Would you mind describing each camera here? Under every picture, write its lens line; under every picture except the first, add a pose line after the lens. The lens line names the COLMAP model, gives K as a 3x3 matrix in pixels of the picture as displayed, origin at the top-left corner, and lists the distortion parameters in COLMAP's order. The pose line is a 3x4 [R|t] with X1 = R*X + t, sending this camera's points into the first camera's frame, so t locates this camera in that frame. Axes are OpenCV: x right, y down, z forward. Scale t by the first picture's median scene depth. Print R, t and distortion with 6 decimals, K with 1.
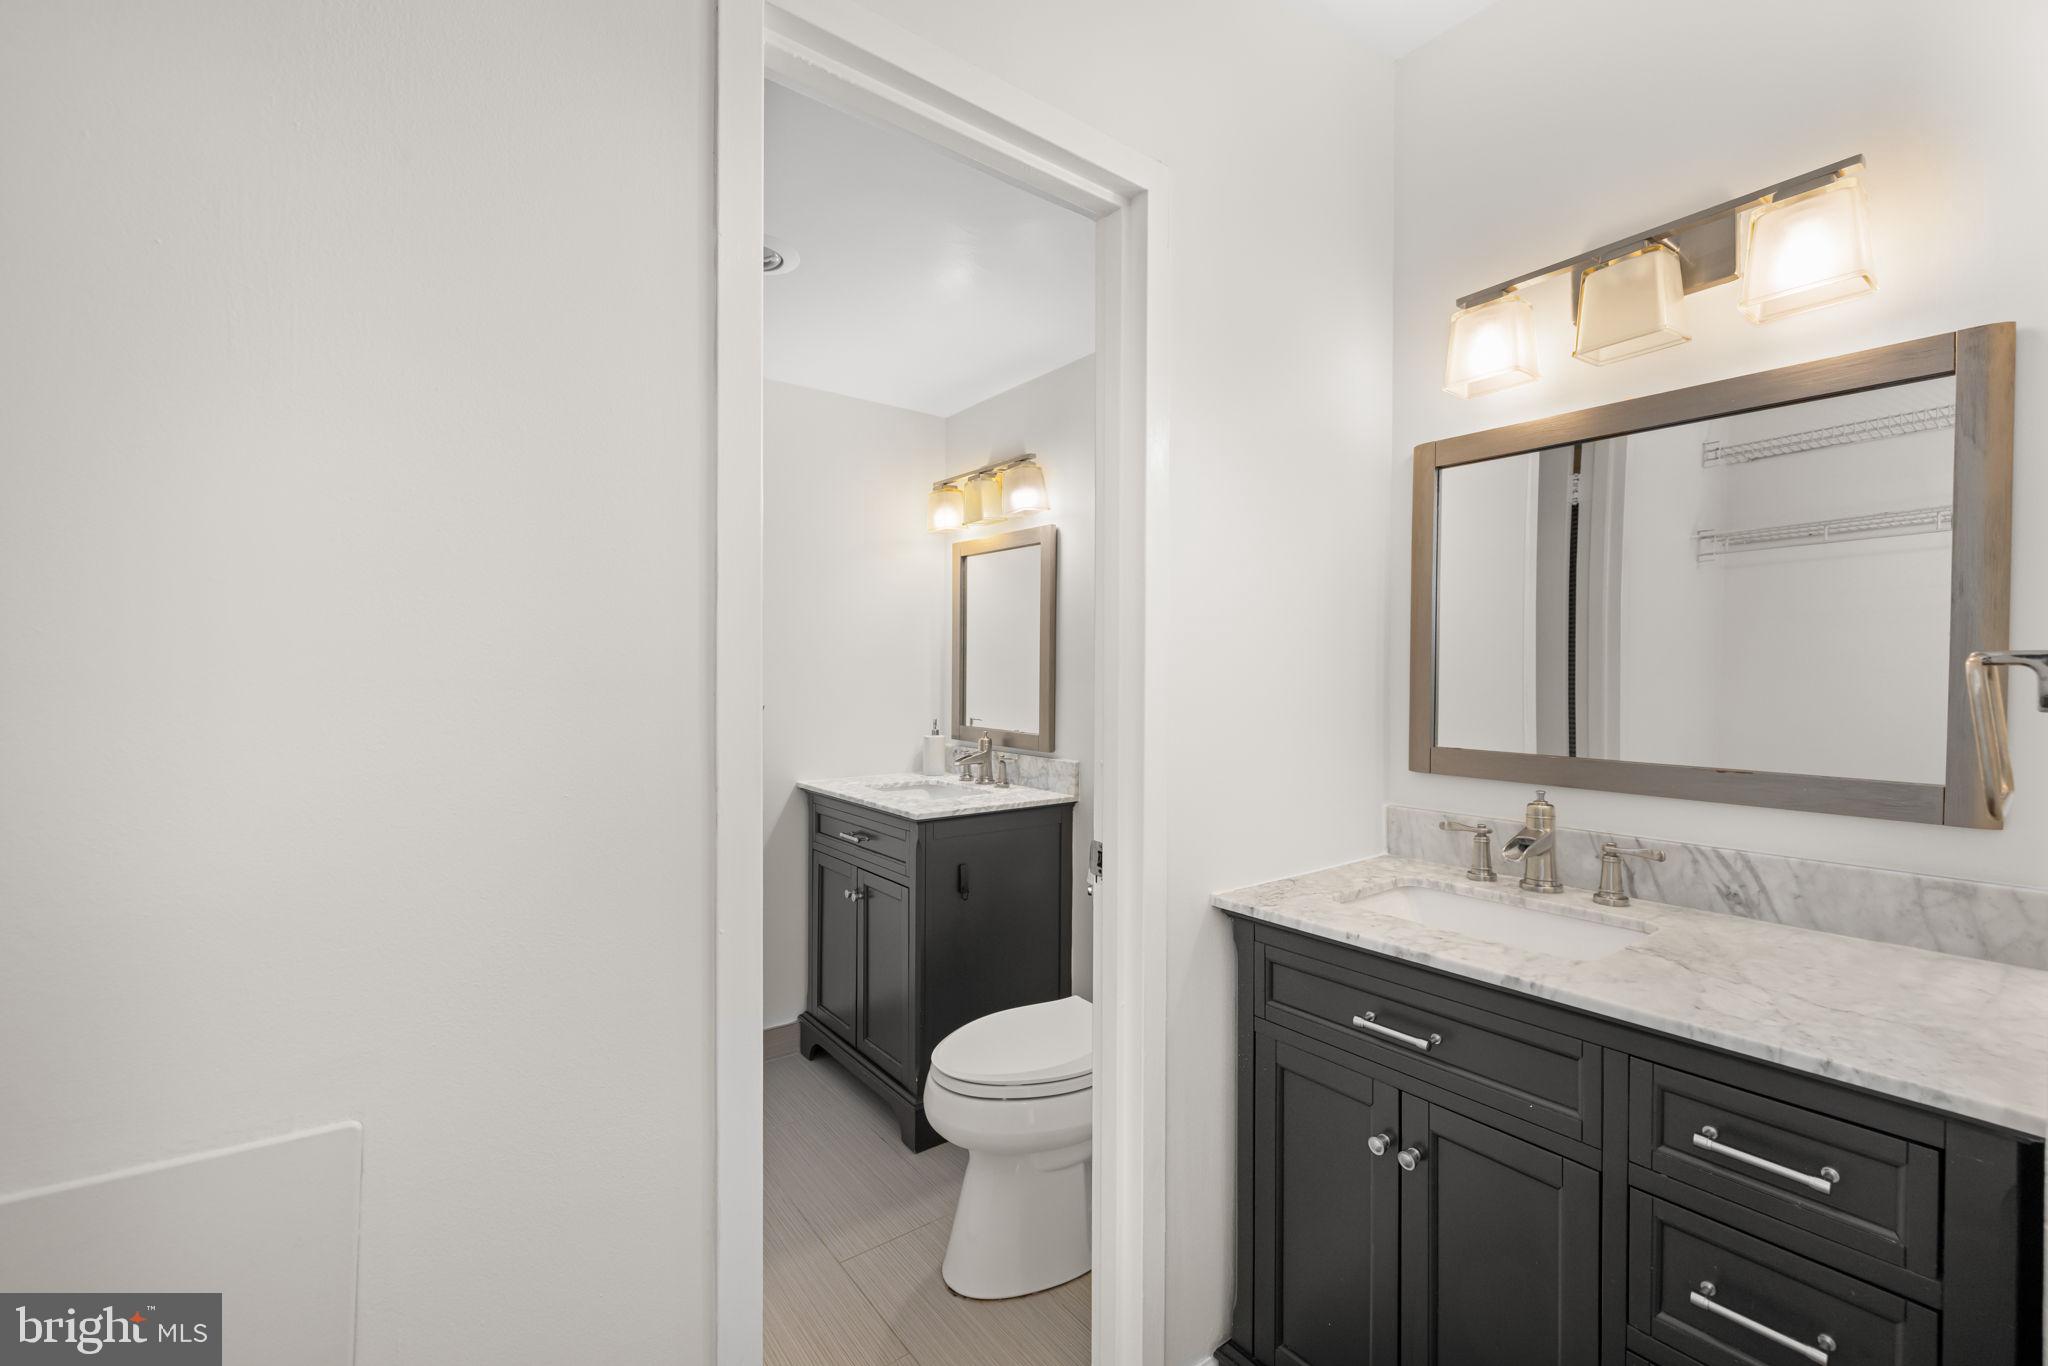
lens RADIAL K [[861.9, 0, 1024.9], [0, 861.9, 676.9], [0, 0, 1]] dist [-0.003155, -0.000533]
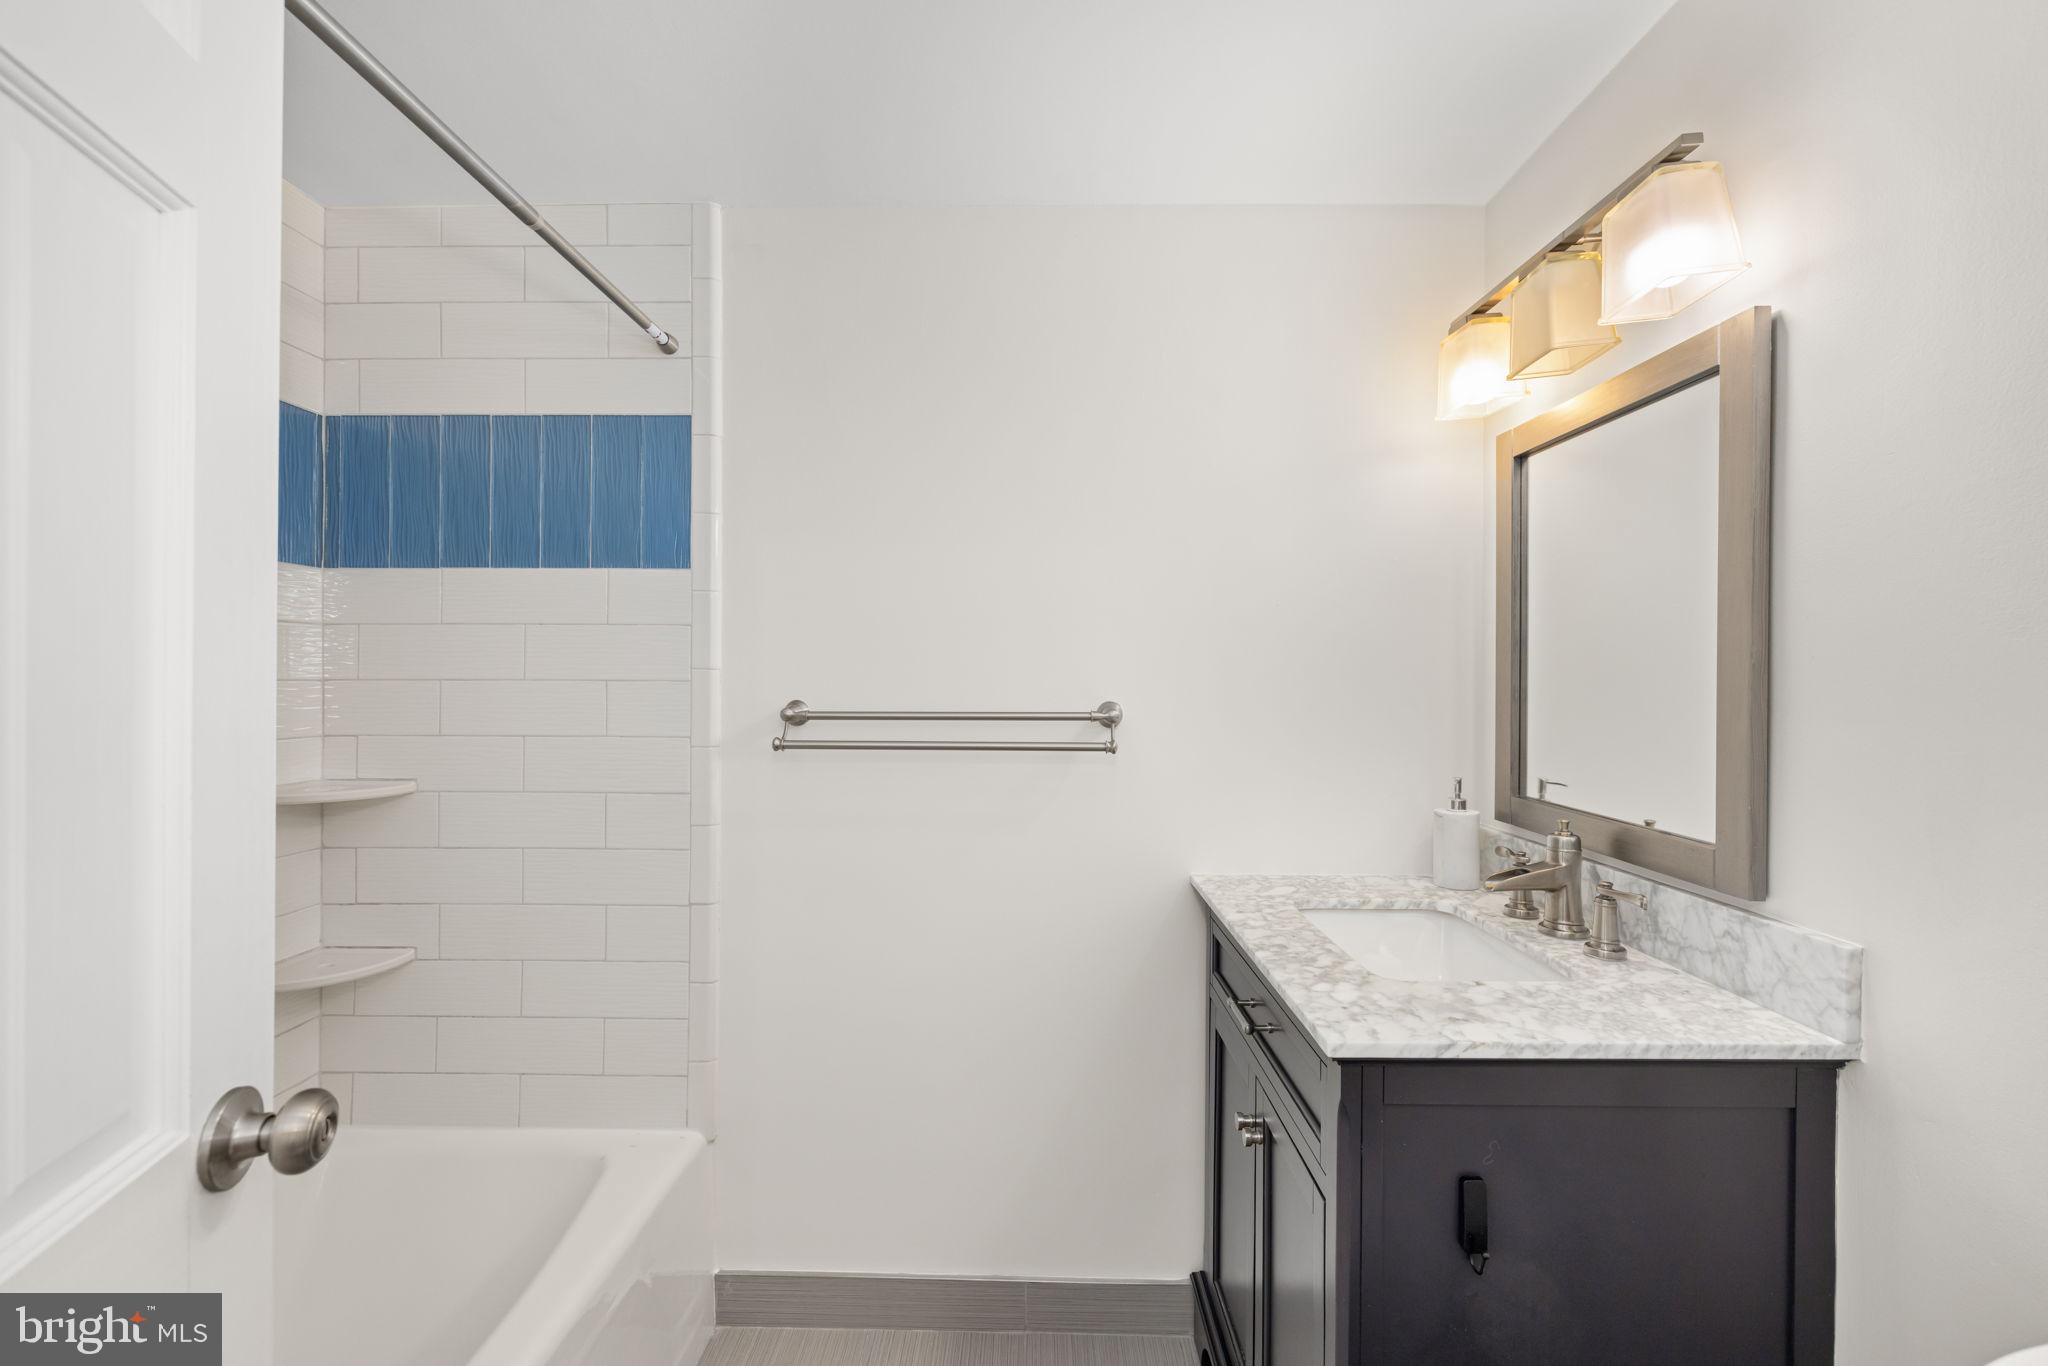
lens RADIAL K [[861.9, 0, 1022.4], [0, 861.9, 678.7], [0, 0, 1]] dist [-0.003155, -0.000533]
pose [[0.790690, -0.001746, -0.612214, 0.006033], [-0.003796, 0.999963, -0.007756, -0.006490], [0.612205, 0.008457, 0.790654, 0.466213]]
